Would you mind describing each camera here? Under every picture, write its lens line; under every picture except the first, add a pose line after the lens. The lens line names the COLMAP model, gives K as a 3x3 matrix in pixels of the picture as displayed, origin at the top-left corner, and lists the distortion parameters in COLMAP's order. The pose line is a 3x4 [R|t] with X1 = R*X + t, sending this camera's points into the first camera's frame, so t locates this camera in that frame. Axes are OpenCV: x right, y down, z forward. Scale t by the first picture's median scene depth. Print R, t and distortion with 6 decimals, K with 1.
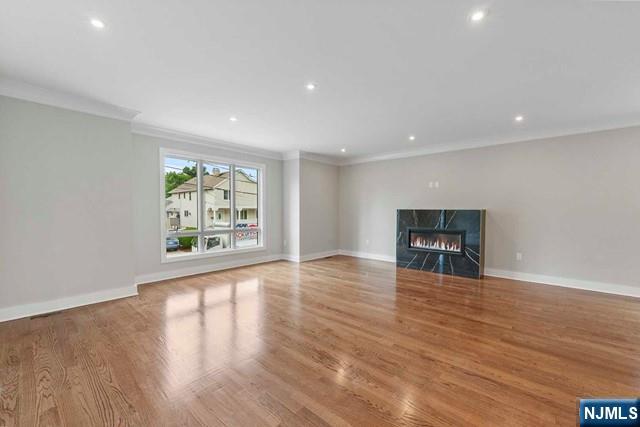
lens RADIAL K [[263.5, 0, 320.3], [0, 263.5, 218.3], [0, 0, 1]] dist [-0.000233, -0.000087]
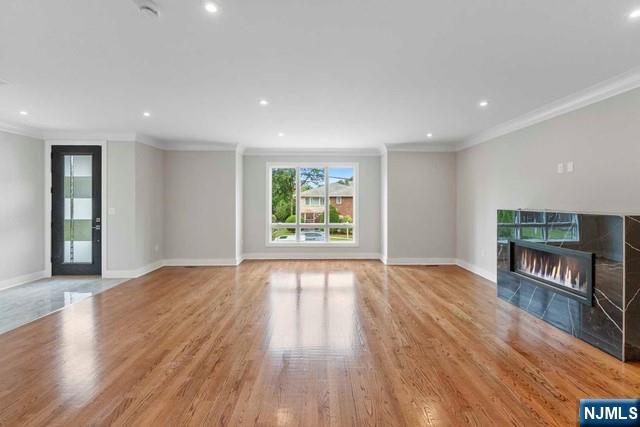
lens RADIAL K [[265.1, 0, 322.6], [0, 265.1, 197.7], [0, 0, 1]] dist [-0.002232, -0.000279]
pose [[0.680248, -0.014056, -0.732847, 0.500568], [-0.021295, 0.999015, -0.038928, -0.028565], [0.732672, 0.042087, 0.679279, 0.227660]]
